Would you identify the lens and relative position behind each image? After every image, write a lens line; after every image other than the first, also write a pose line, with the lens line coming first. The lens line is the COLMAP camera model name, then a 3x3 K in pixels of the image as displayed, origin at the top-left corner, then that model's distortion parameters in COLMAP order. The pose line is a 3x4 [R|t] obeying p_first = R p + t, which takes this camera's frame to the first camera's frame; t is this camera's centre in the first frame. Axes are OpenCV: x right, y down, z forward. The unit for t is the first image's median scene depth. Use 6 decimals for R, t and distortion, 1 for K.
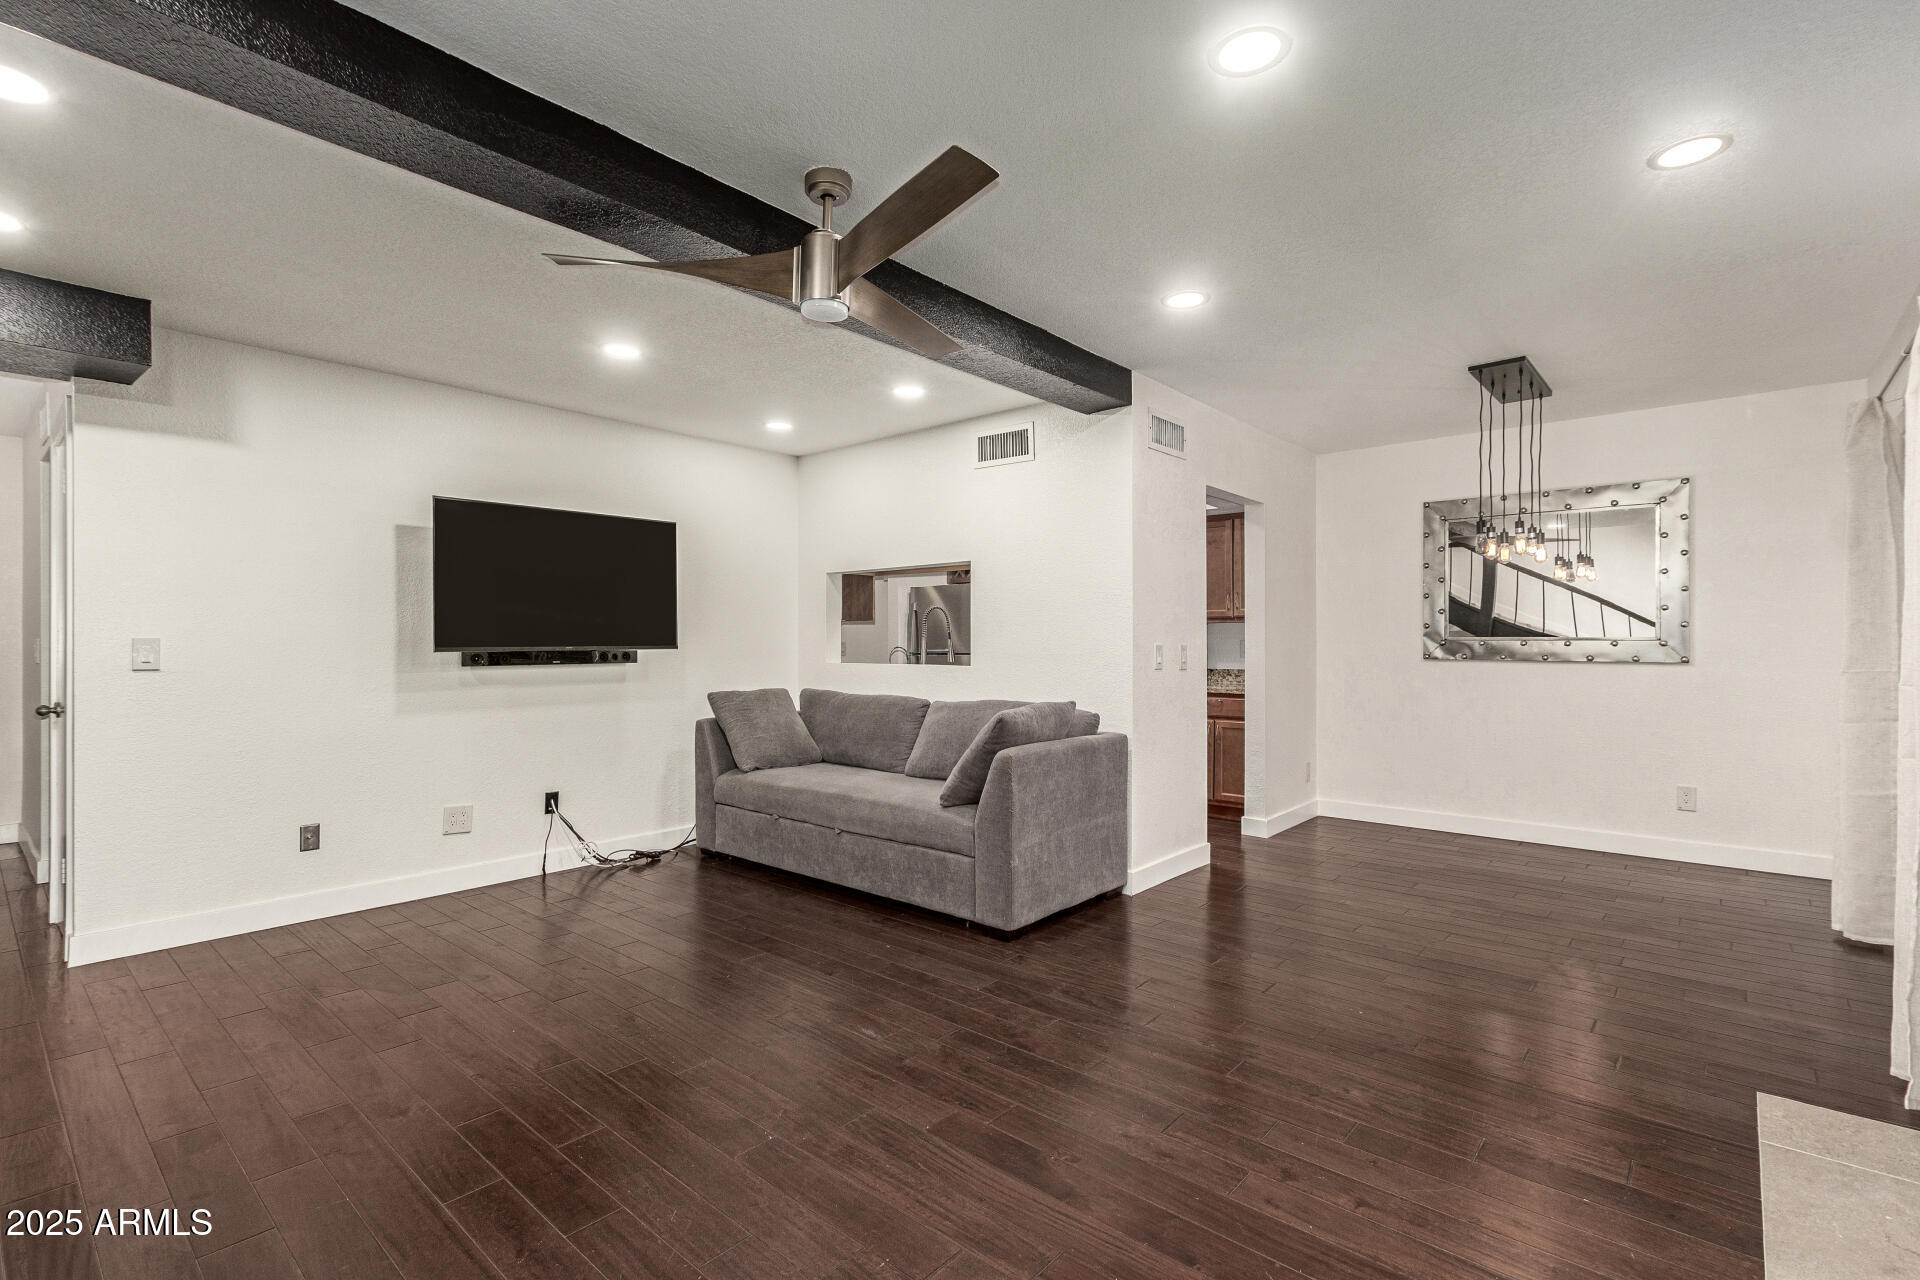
lens RADIAL K [[888.5, 0, 965.7], [0, 888.5, 637.8], [0, 0, 1]] dist [0.001142, -0.000543]
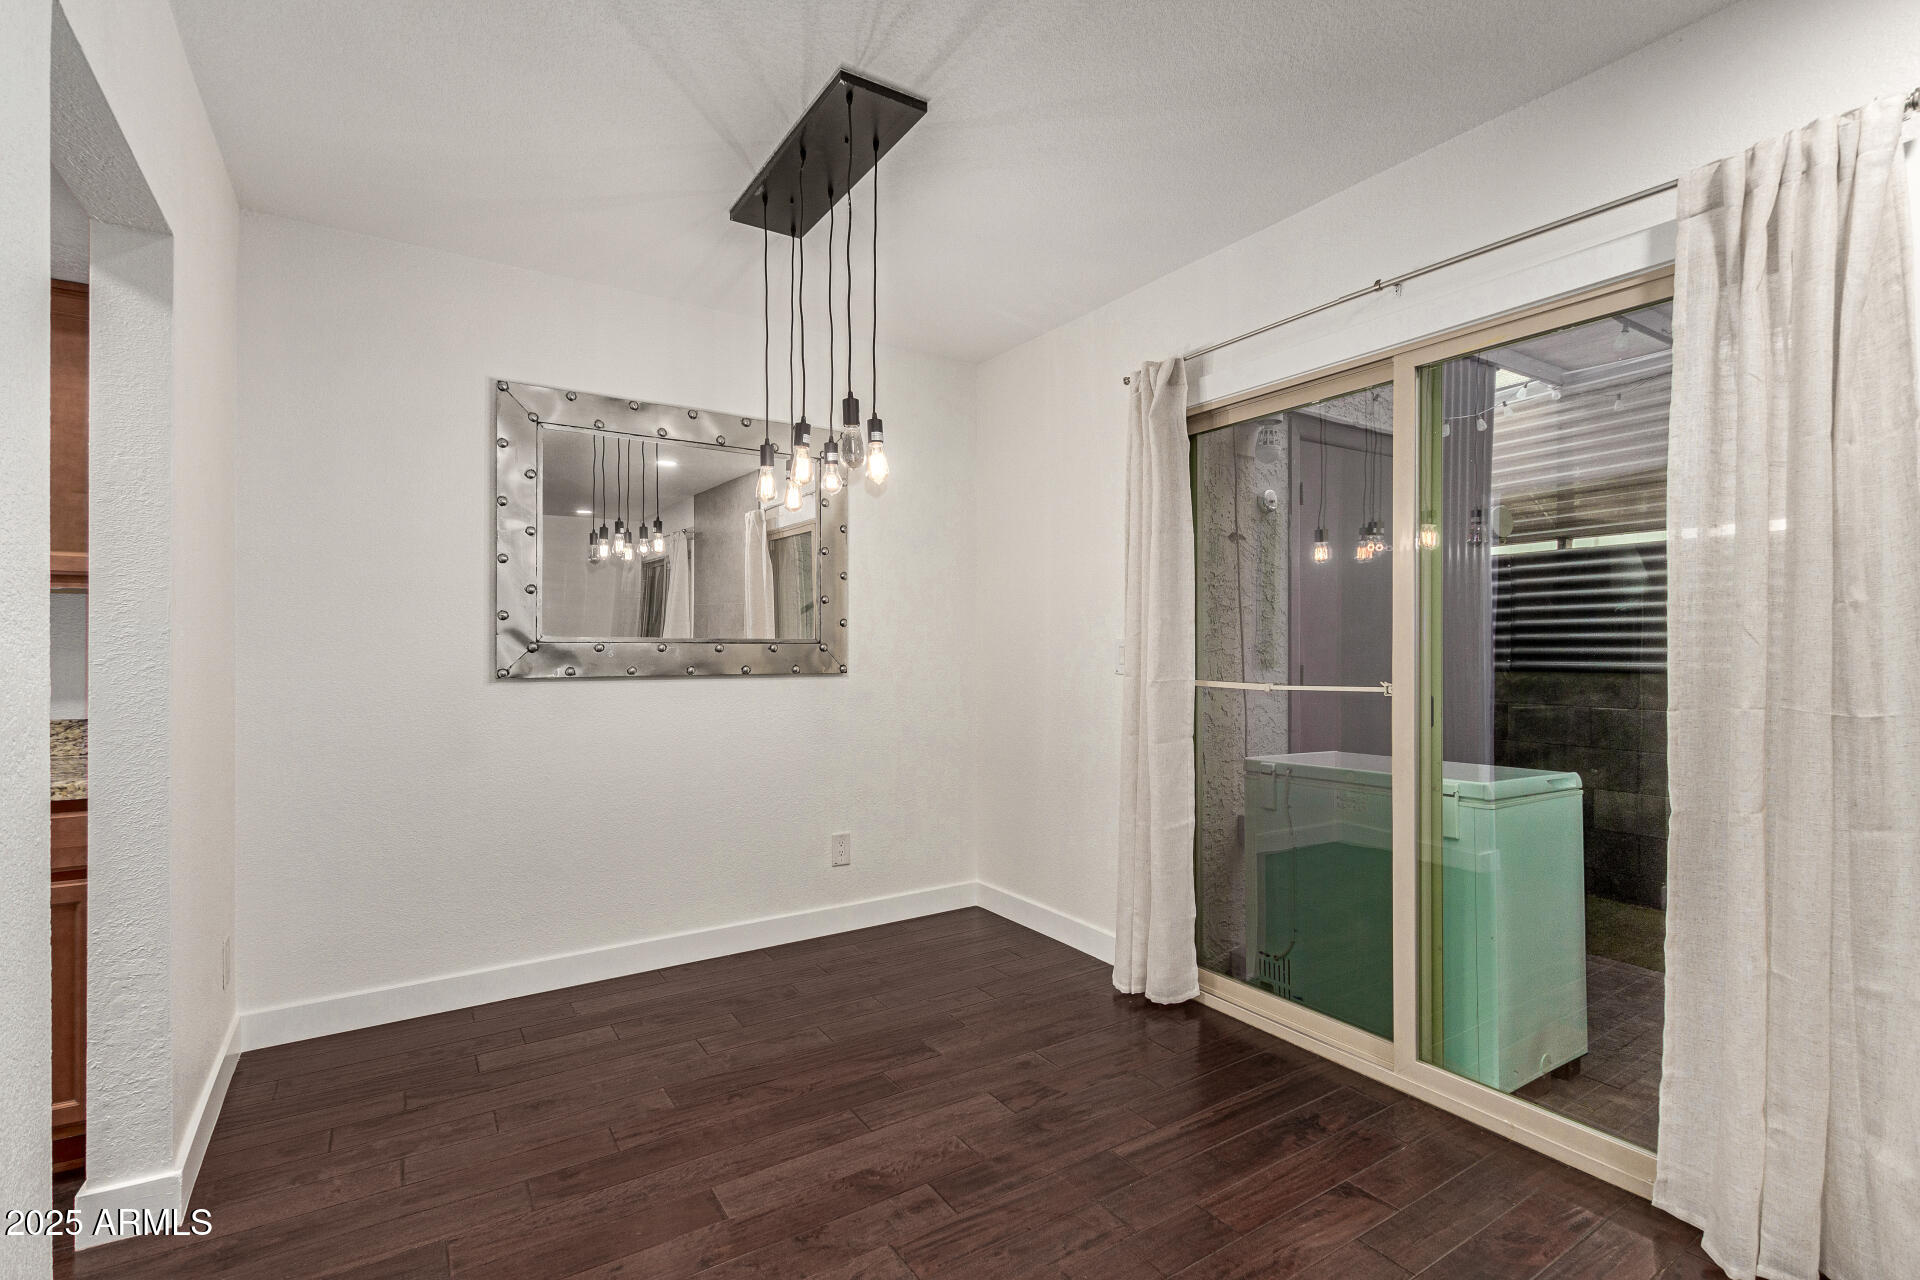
lens RADIAL K [[888.5, 0, 969.1], [0, 888.5, 648.0], [0, 0, 1]] dist [0.001142, -0.000543]
pose [[0.279821, -0.011731, 0.959981, 0.113684], [0.001113, 0.999929, 0.011895, -0.001379], [-0.960052, -0.002261, 0.279814, 0.703402]]
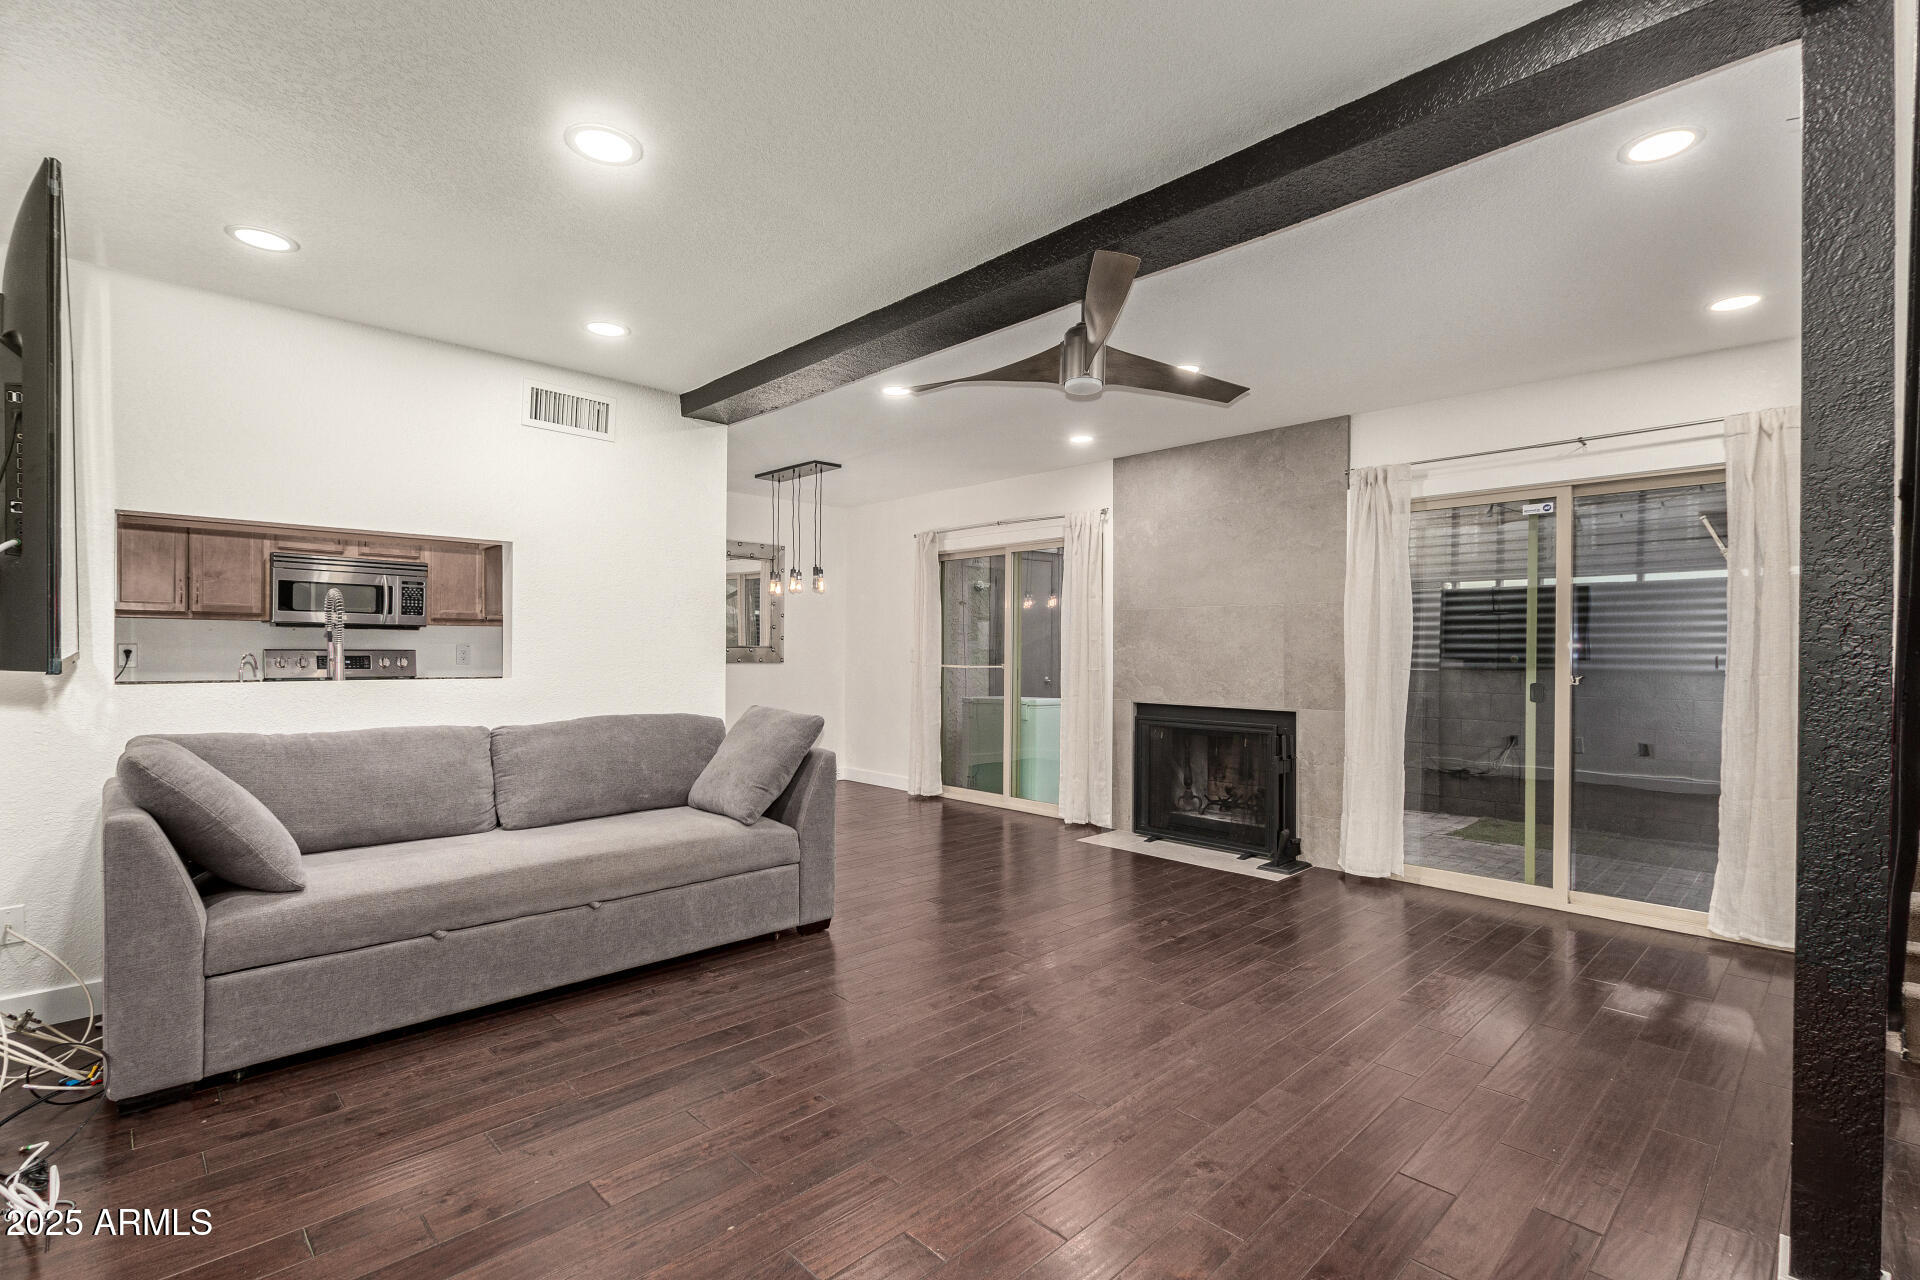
lens RADIAL K [[888.5, 0, 971.3], [0, 888.5, 655.5], [0, 0, 1]] dist [0.001142, -0.000543]
pose [[0.088928, -0.006508, 0.996017, -0.735956], [-0.008031, 0.999941, 0.007251, 0.002243], [-0.996006, -0.008644, 0.088871, 0.542076]]
